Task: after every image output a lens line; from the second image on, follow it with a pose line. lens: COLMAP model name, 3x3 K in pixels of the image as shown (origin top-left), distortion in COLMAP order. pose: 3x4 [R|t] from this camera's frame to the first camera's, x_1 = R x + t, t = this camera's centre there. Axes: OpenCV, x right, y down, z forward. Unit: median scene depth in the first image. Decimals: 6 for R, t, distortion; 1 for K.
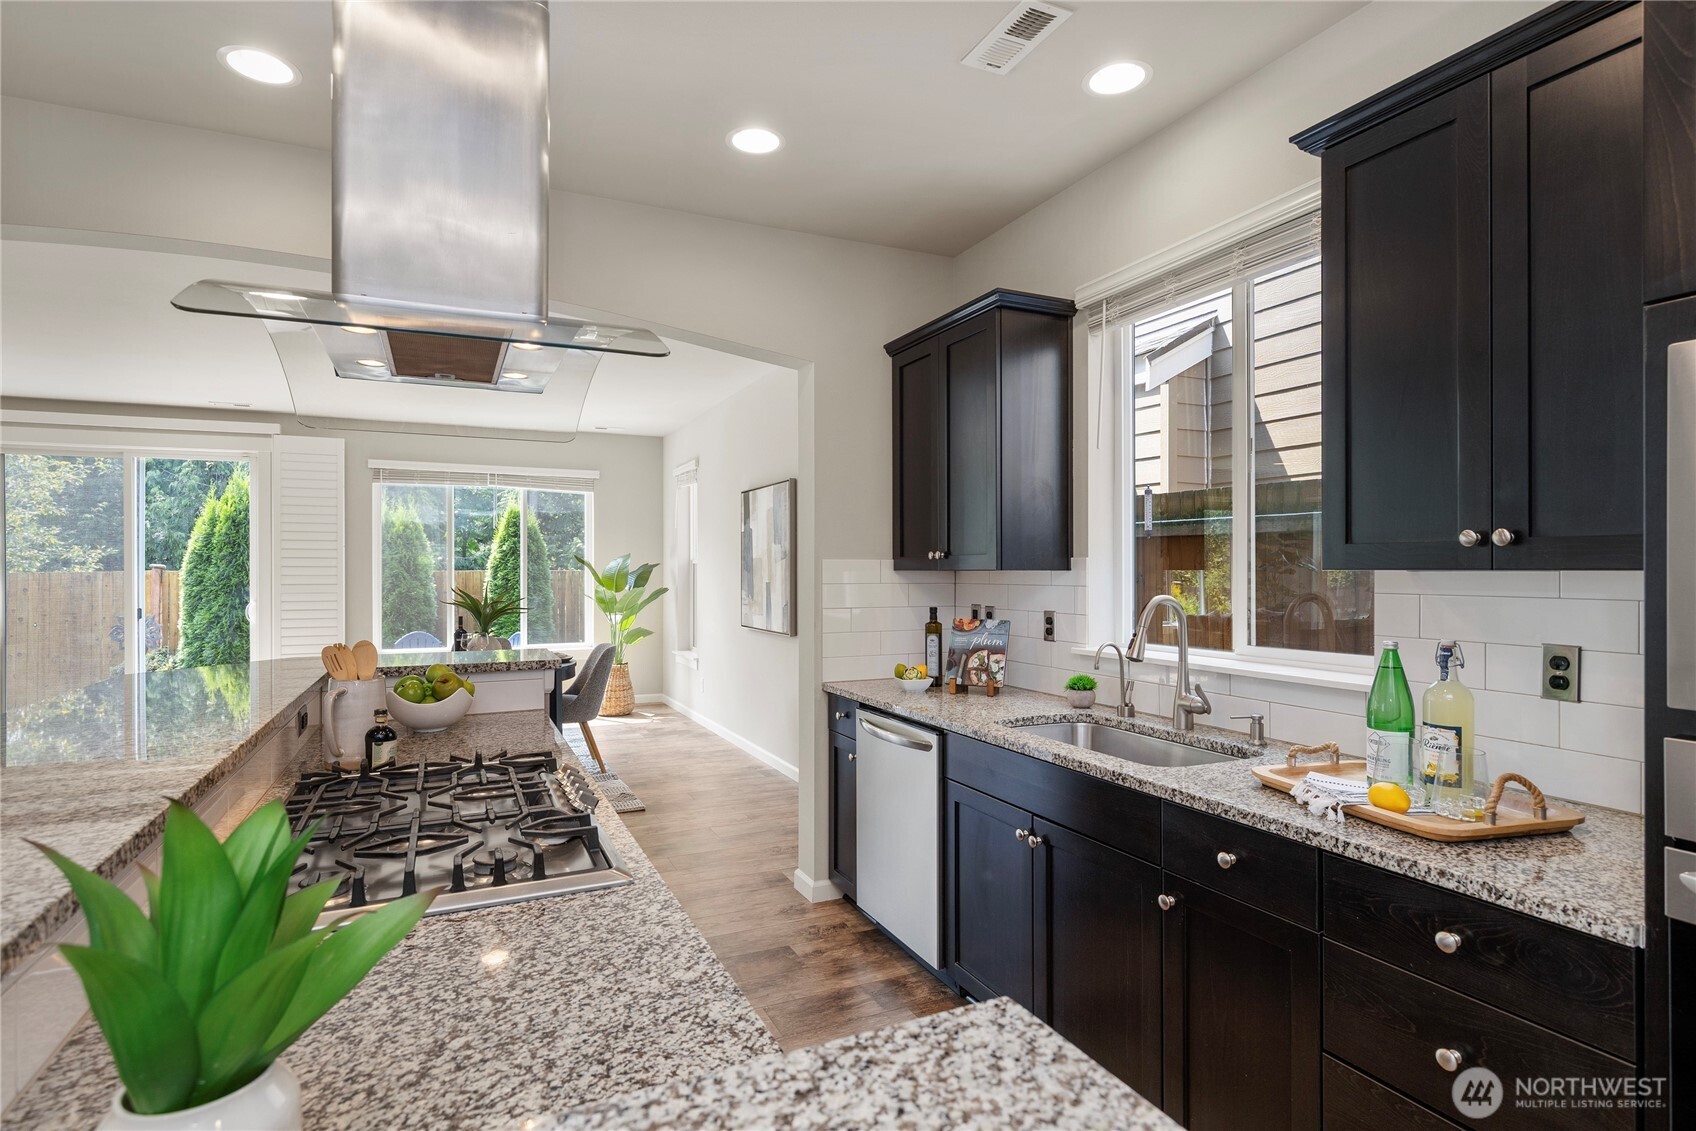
lens RADIAL K [[866.2, 0, 842.2], [0, 866.2, 564.0], [0, 0, 1]] dist [0.000125, 0.000953]
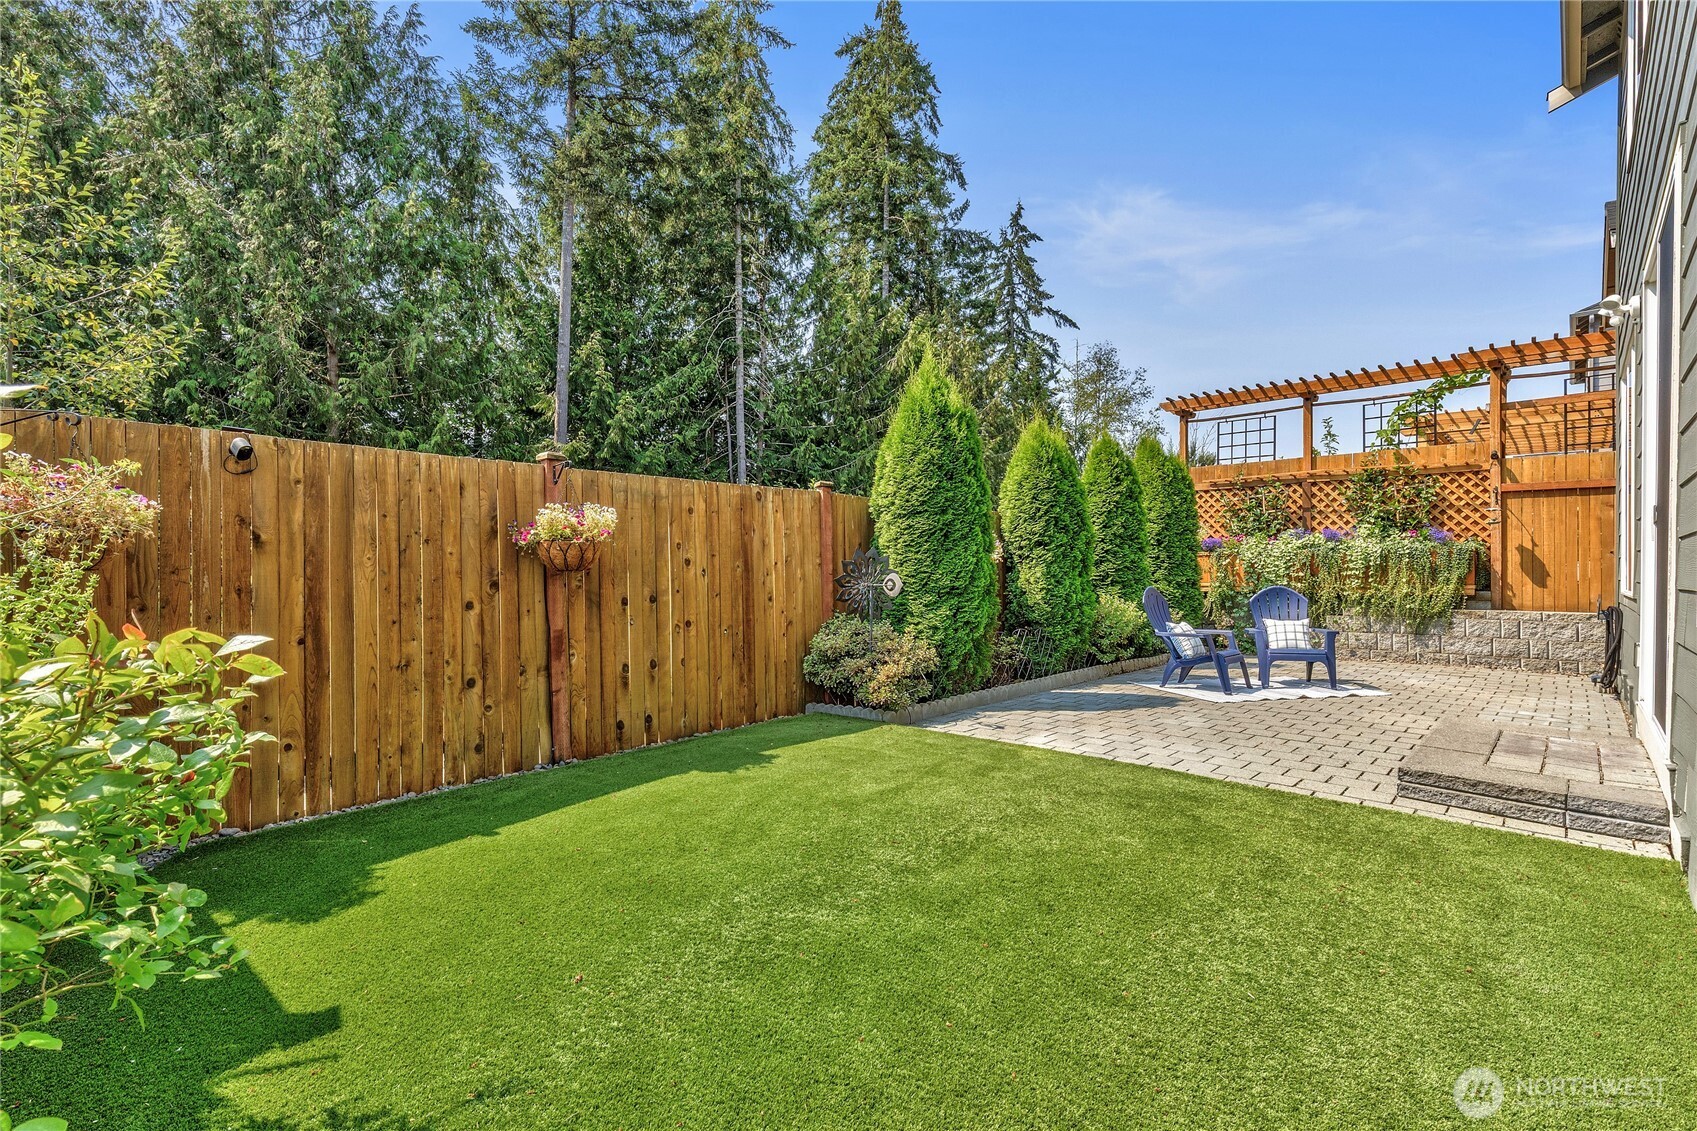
lens RADIAL K [[764.8, 0, 849.0], [0, 764.8, 569.5], [0, 0, 1]] dist [0.003893, -0.001075]
pose [[0.926953, 0.008606, 0.375079, -1.038513], [-0.009852, 0.999950, 0.001404, 0.067023], [-0.375049, -0.004997, 0.926992, 0.501773]]
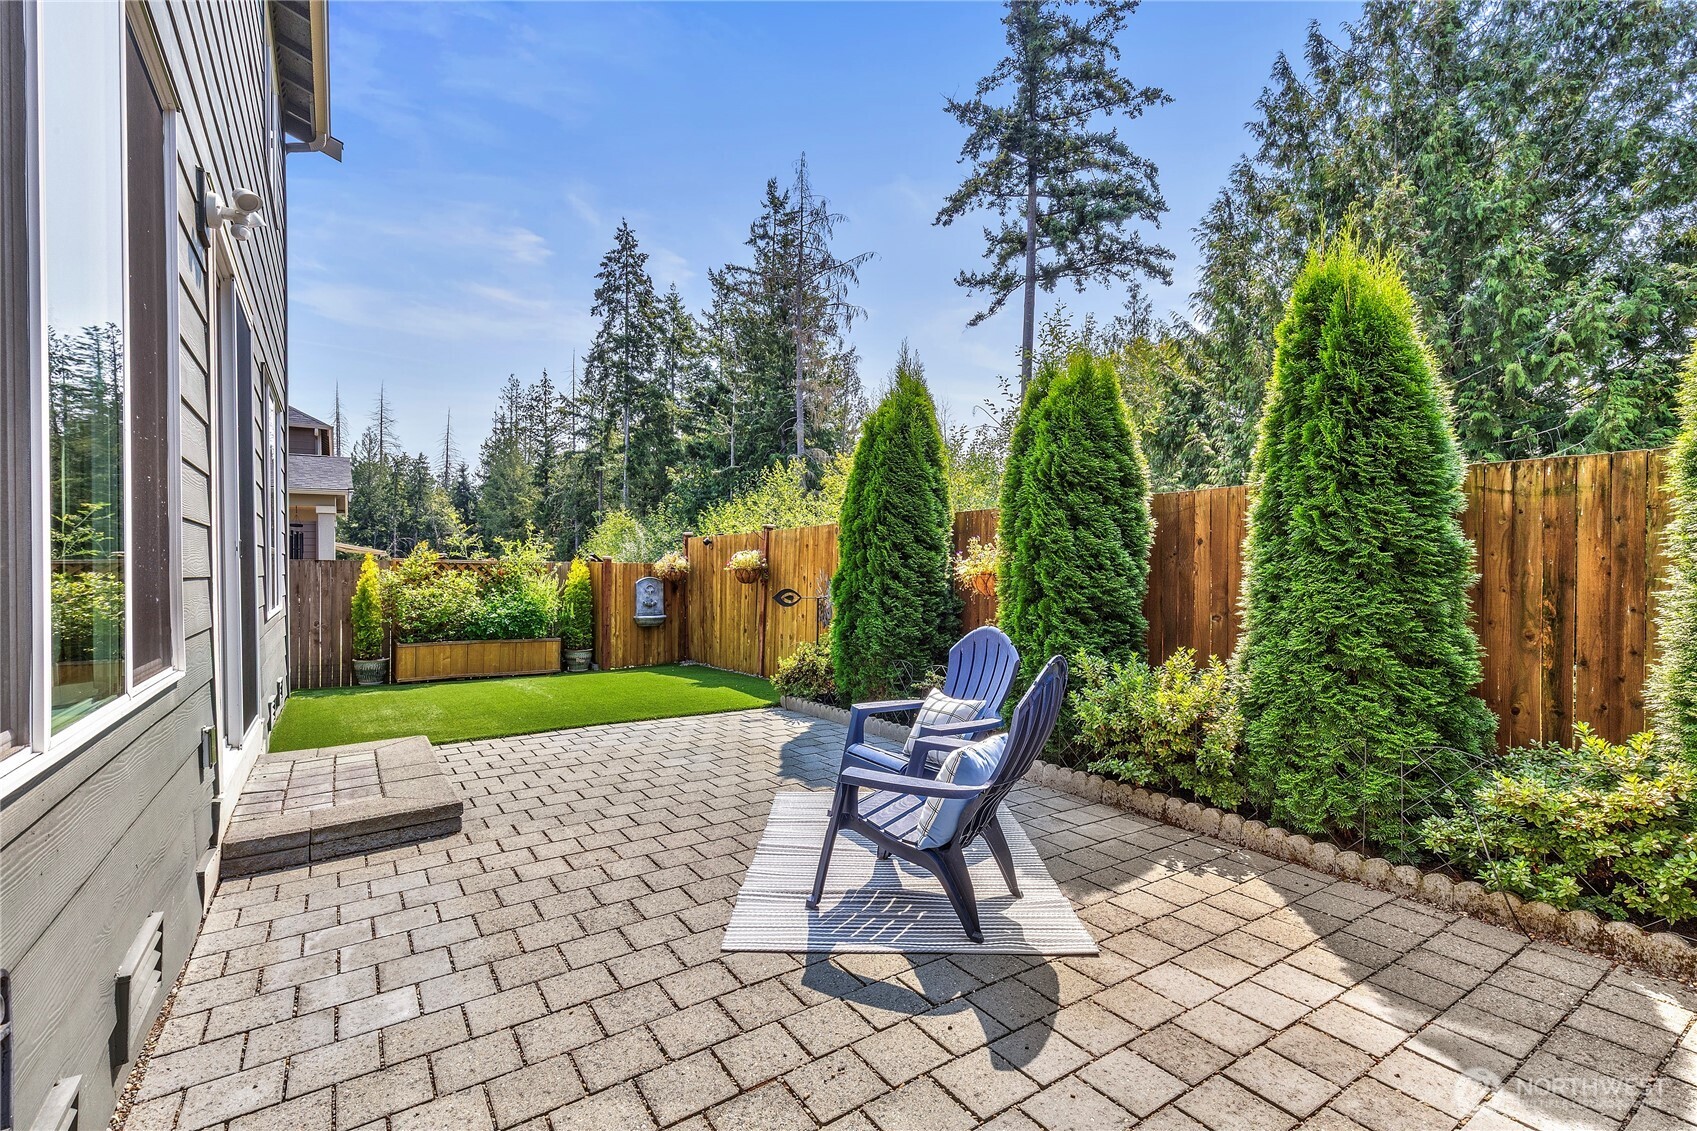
lens RADIAL K [[764.8, 0, 852.6], [0, 764.8, 565.8], [0, 0, 1]] dist [0.003893, -0.001075]
pose [[0.162783, 0.002701, -0.986658, -0.147830], [0.006884, 0.999969, 0.003873, 0.048068], [0.986638, -0.007422, 0.162759, 0.921051]]
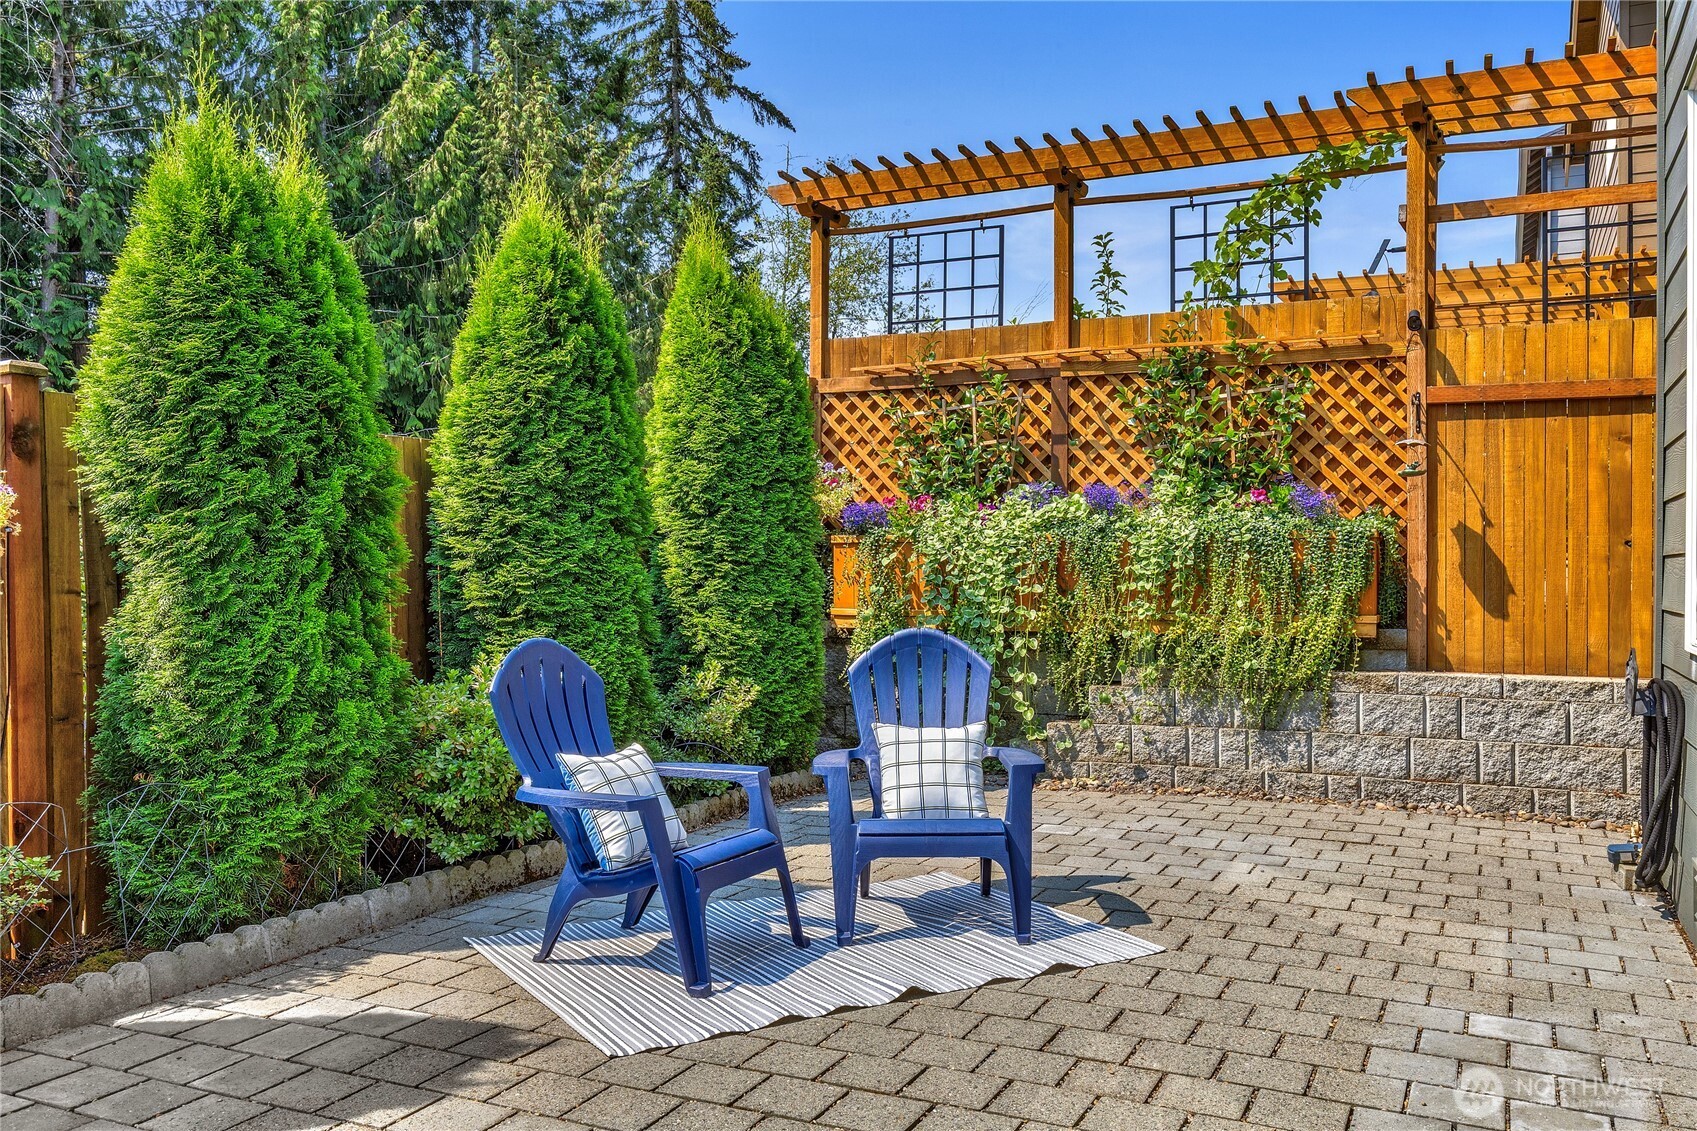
lens RADIAL K [[1354.7, 0, 858.7], [0, 1354.7, 572.3], [0, 0, 1]] dist [0.007167, -0.014842]
pose [[0.768468, 0.006518, 0.639855, -0.703276], [-0.011201, 0.999932, 0.003267, 0.058848], [-0.639791, -0.009678, 0.768488, 0.677863]]
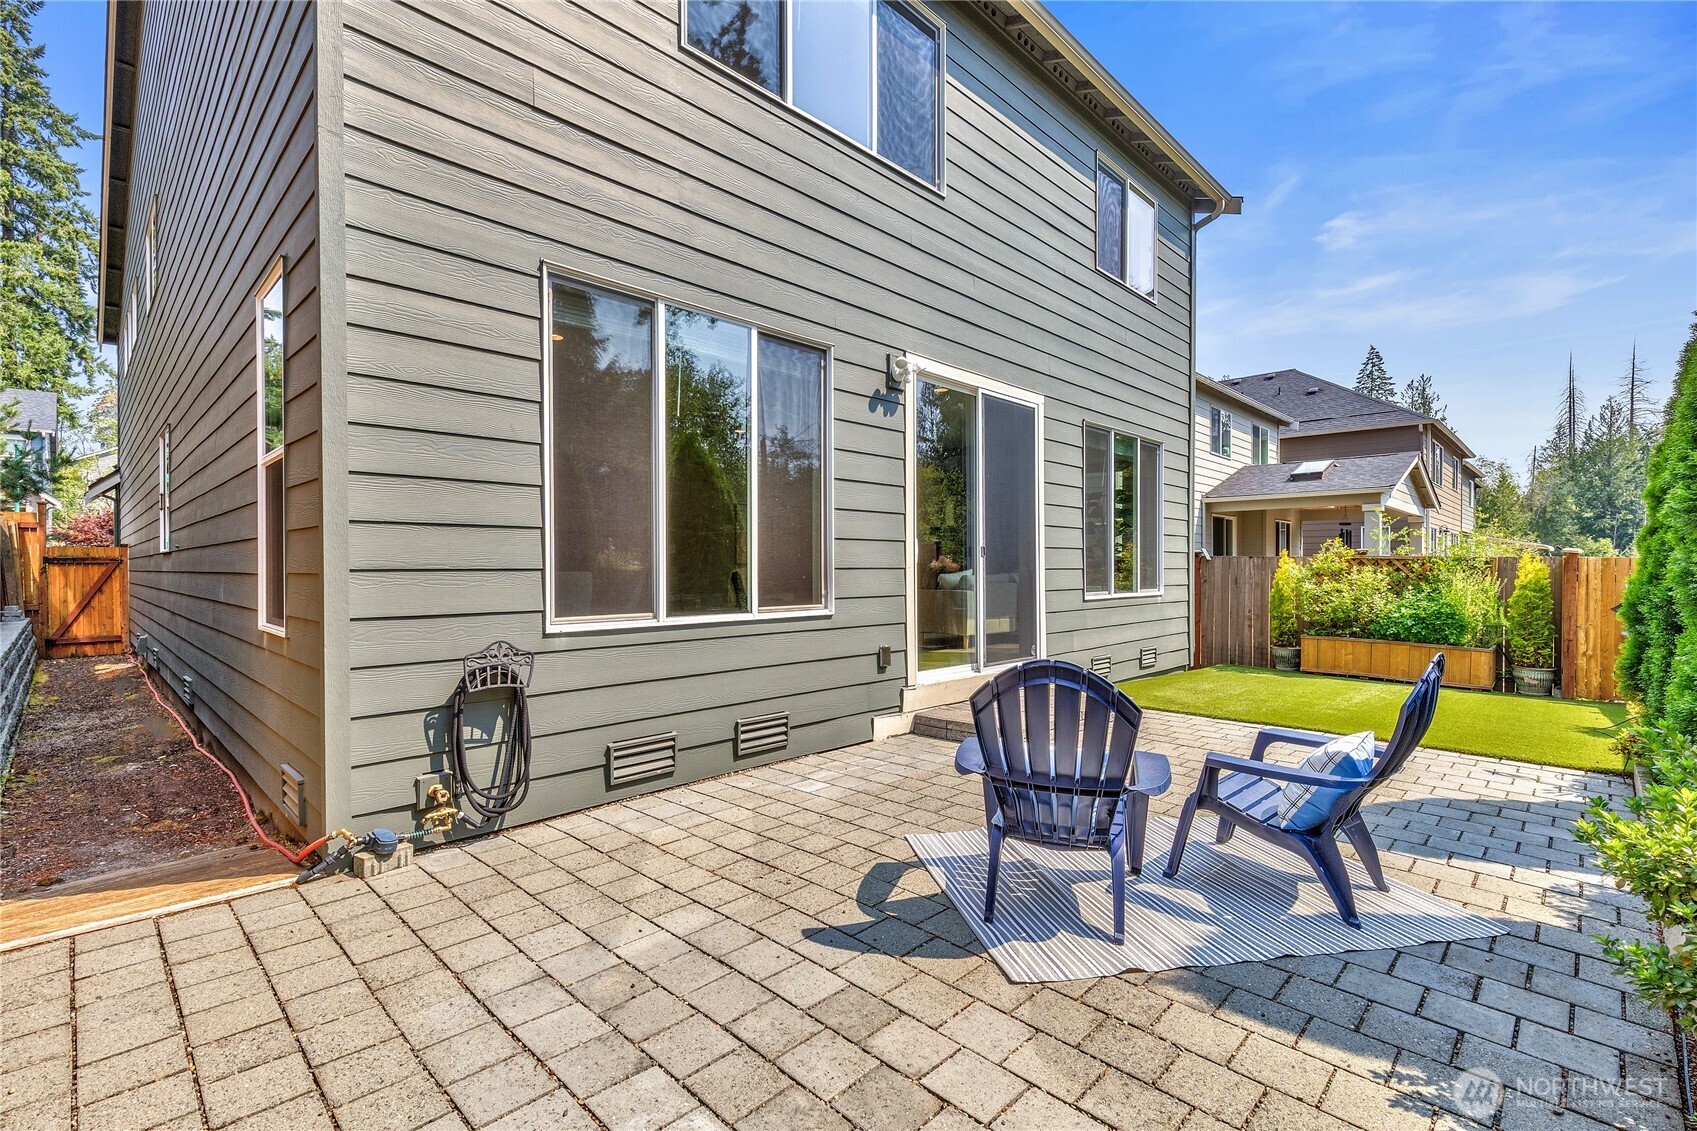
lens RADIAL K [[764.8, 0, 844.5], [0, 764.8, 564.4], [0, 0, 1]] dist [0.003893, -0.001075]
pose [[-0.935421, 0.003813, -0.353514, -0.246291], [0.005133, 0.999983, -0.002797, 0.051075], [0.353497, -0.004431, -0.935425, 1.218273]]
